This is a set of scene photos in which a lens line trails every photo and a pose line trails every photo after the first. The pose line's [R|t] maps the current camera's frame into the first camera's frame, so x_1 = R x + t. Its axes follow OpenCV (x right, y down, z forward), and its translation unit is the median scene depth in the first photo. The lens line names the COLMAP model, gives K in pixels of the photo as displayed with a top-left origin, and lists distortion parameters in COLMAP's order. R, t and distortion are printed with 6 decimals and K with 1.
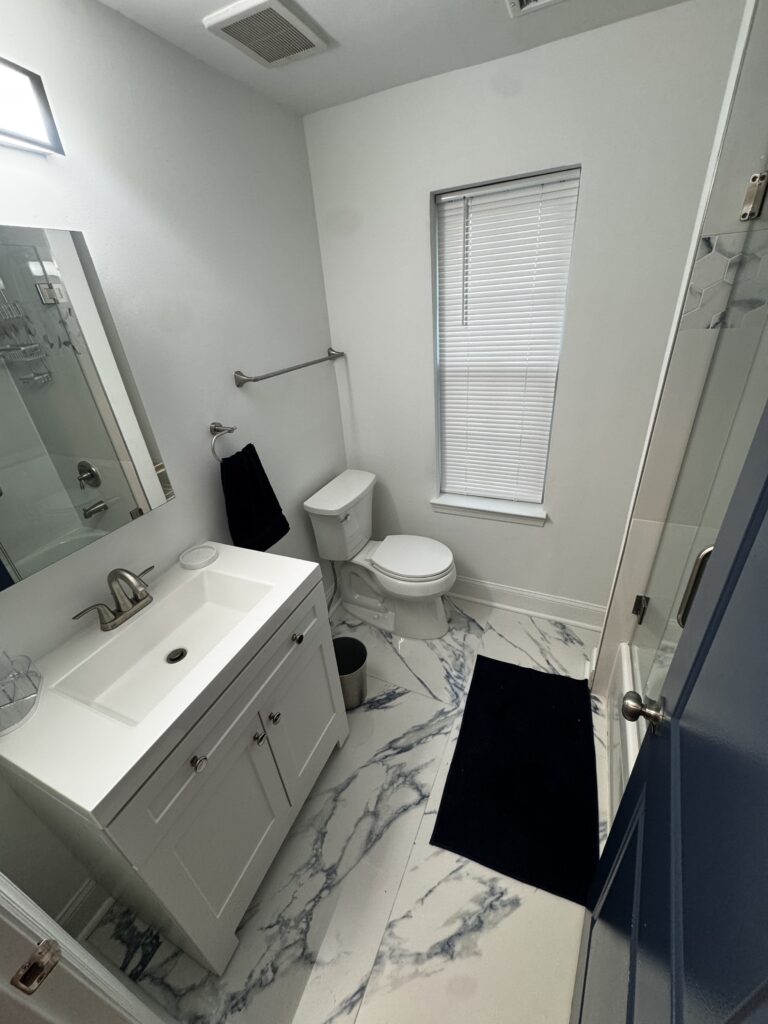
lens RADIAL K [[407.7, 0, 384.0], [0, 407.7, 512.0], [0, 0, 1]] dist [-0.004859, 0.000455]
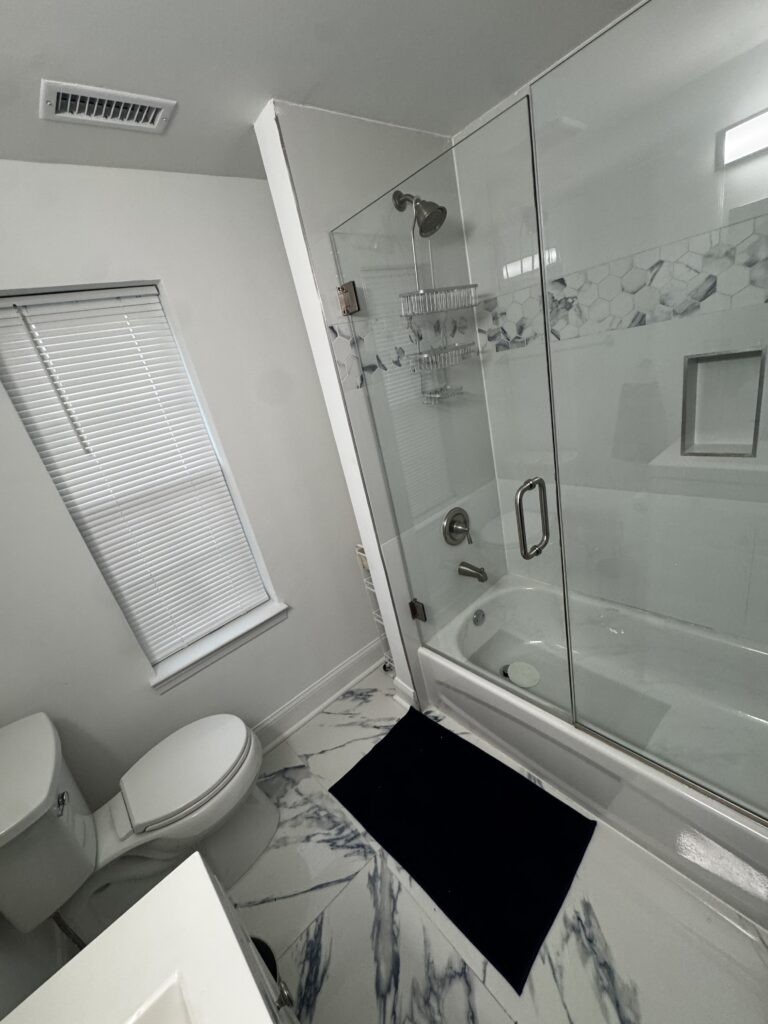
lens RADIAL K [[407.7, 0, 384.0], [0, 407.7, 512.0], [0, 0, 1]] dist [-0.004859, 0.000455]
pose [[0.417765, -0.332469, 0.845539, -0.253189], [0.577799, 0.815422, 0.035148, -0.074125], [-0.701157, 0.473868, 0.532755, 0.258847]]
